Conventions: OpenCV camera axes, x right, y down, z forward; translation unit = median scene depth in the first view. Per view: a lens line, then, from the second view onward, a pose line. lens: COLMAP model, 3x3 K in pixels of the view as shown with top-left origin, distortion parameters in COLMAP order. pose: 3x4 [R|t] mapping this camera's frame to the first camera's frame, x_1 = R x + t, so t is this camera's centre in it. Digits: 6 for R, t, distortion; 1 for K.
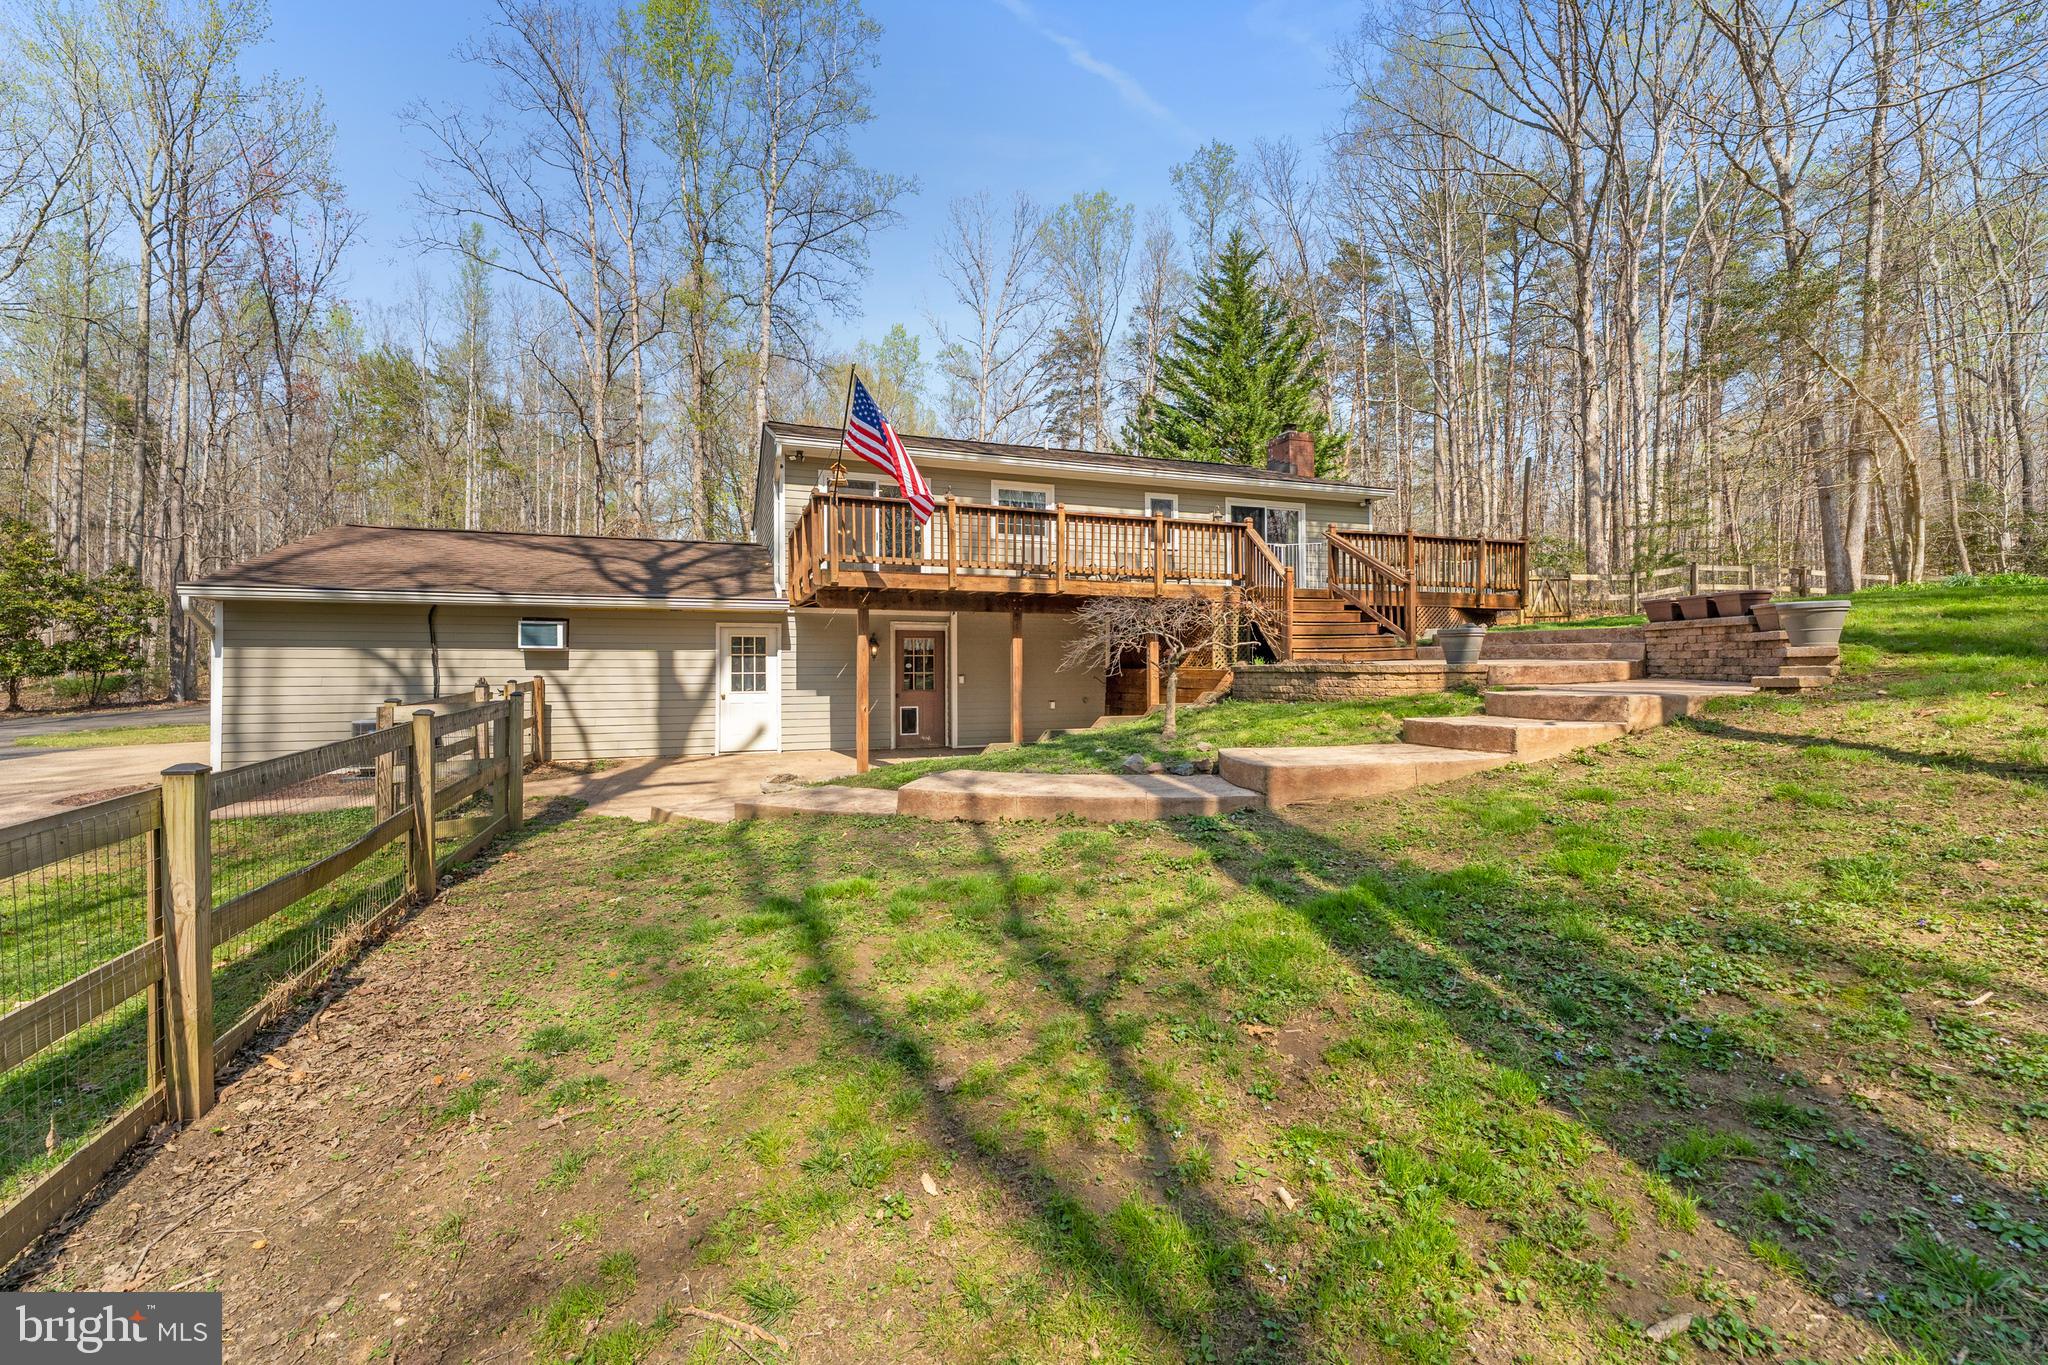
lens RADIAL K [[809.6, 0, 1021.8], [0, 809.6, 666.7], [0, 0, 1]] dist [-0.004844, -0.000030]
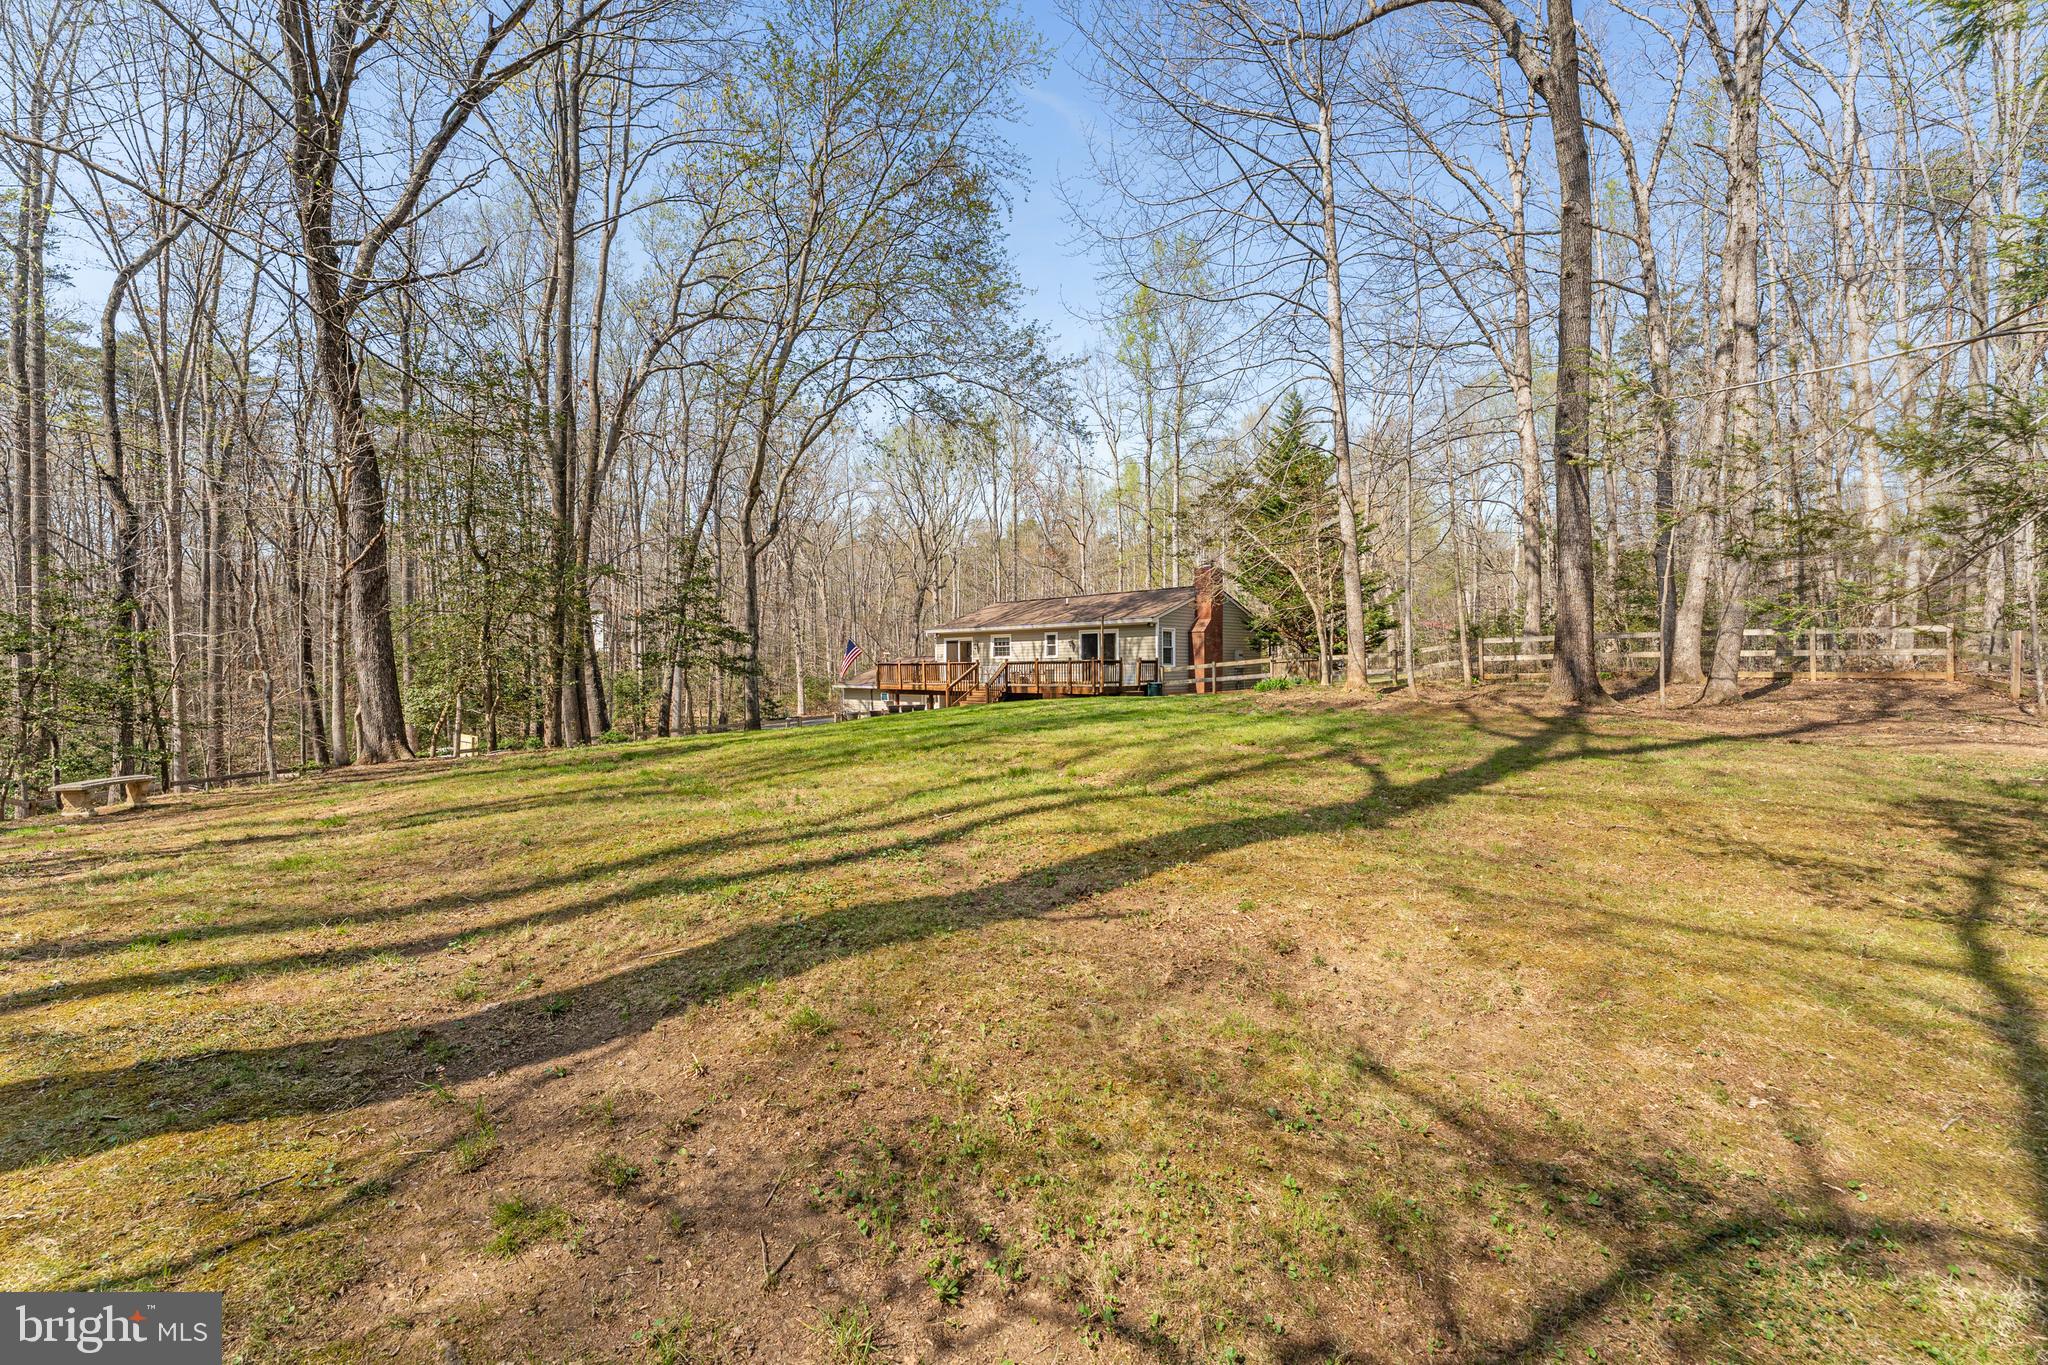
lens RADIAL K [[834.6, 0, 1024.4], [0, 834.6, 650.1], [0, 0, 1]] dist [-0.001375, -0.000076]
pose [[0.466413, -0.018609, -0.884371, 2.344518], [0.001994, 0.999798, -0.019986, -0.138321], [0.884565, 0.007559, 0.466356, -0.101169]]
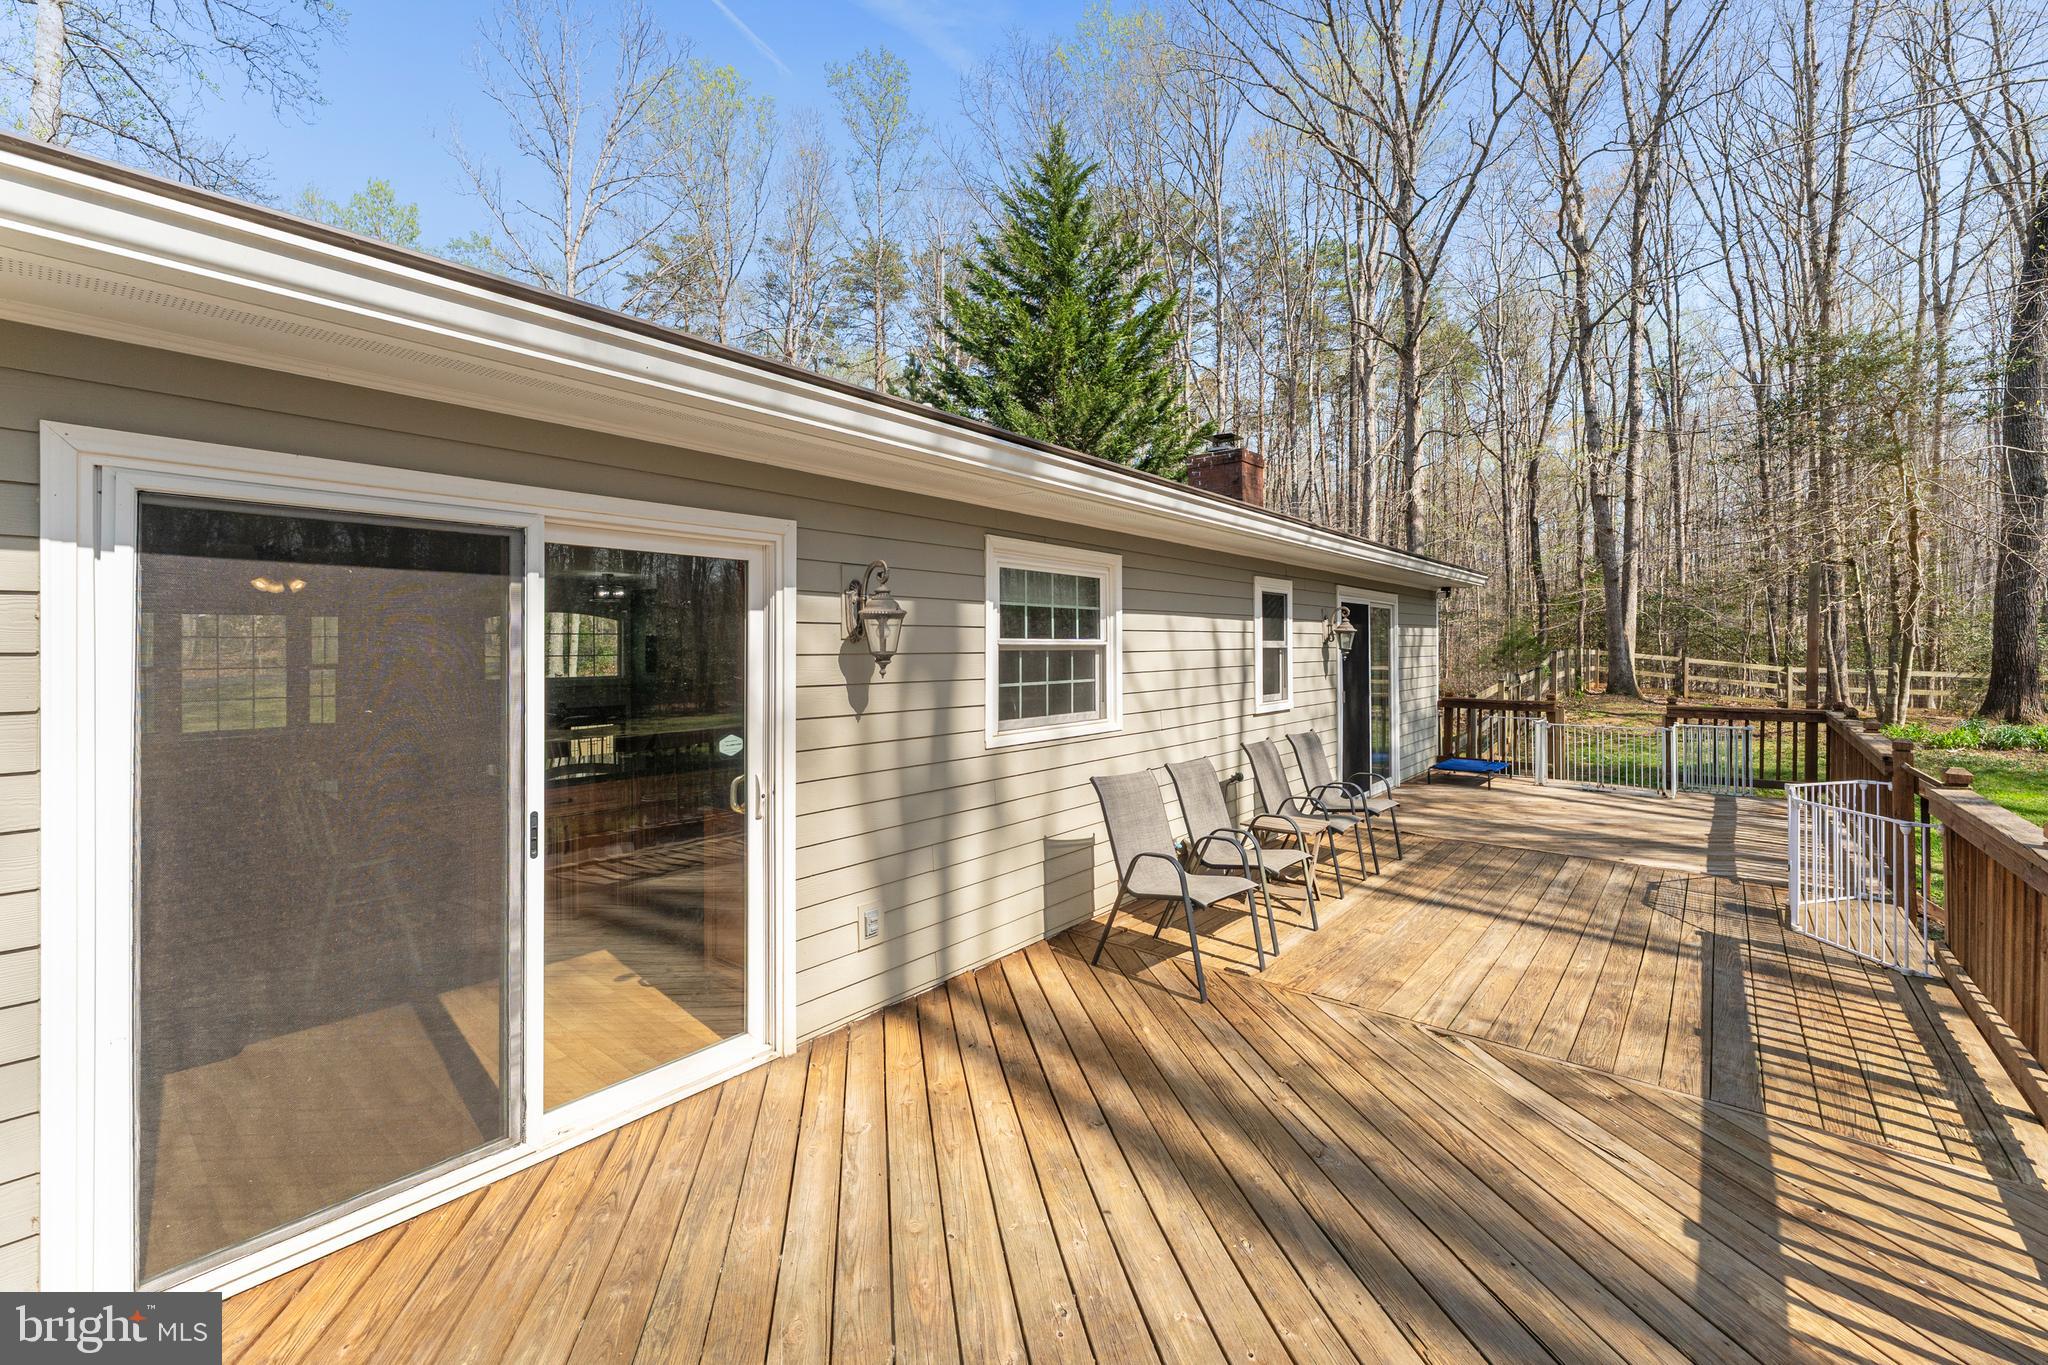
lens RADIAL K [[834.6, 0, 1024.4], [0, 834.6, 650.1], [0, 0, 1]] dist [-0.001375, -0.000076]
pose [[0.867964, -0.004191, 0.496609, -0.175441], [0.006596, 0.999973, -0.003089, -0.198664], [-0.496583, 0.005956, 0.867969, 0.771845]]
